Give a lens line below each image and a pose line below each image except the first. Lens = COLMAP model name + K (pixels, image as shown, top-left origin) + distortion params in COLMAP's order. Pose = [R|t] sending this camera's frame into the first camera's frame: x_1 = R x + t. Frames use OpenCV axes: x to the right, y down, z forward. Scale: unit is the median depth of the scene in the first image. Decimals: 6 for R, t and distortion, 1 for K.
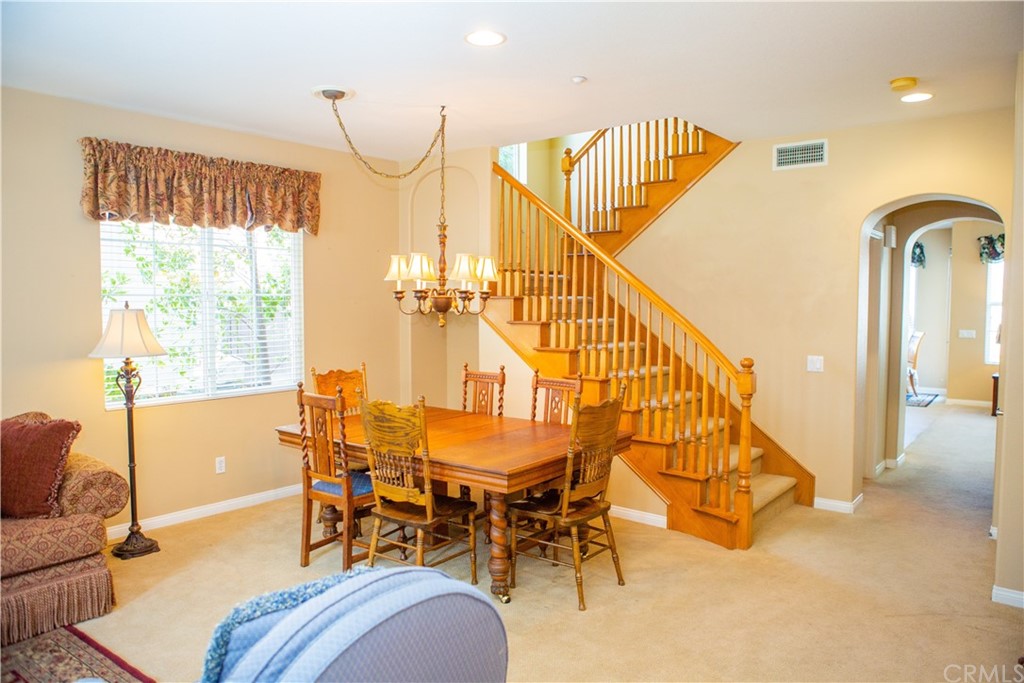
lens RADIAL K [[754.5, 0, 512.0], [0, 754.5, 341.5], [0, 0, 1]] dist [0.061723, -0.000699]
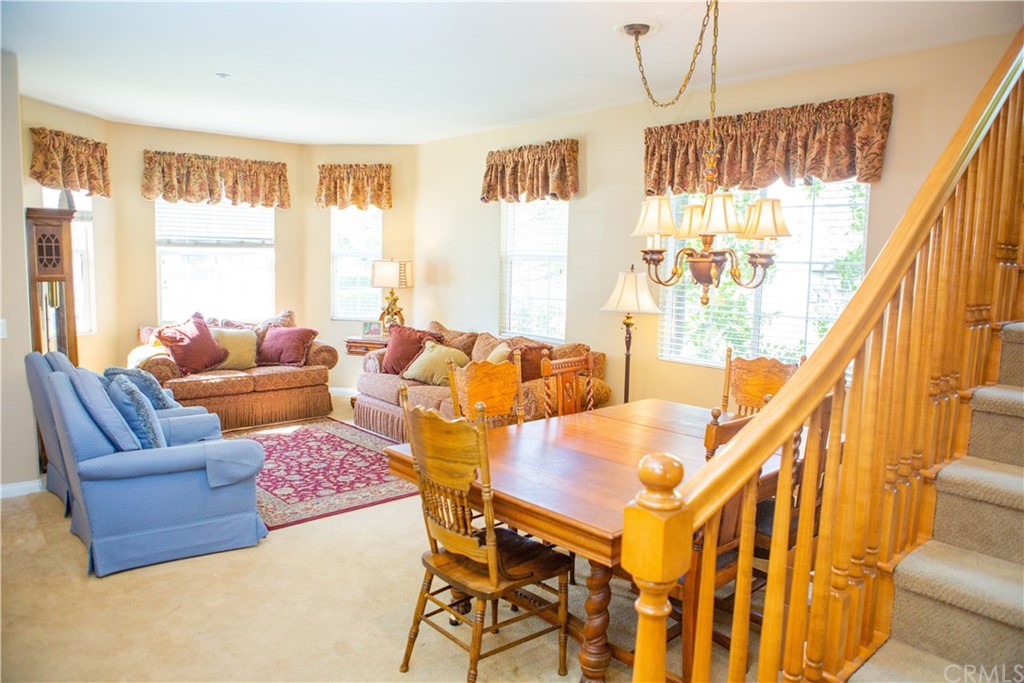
lens RADIAL K [[754.5, 0, 512.0], [0, 754.5, 341.5], [0, 0, 1]] dist [0.061723, -0.000699]
pose [[-0.149110, 0.102815, -0.983461, 0.675461], [-0.083635, 0.989704, 0.116148, -0.053428], [0.985277, 0.099570, -0.138976, 0.972284]]
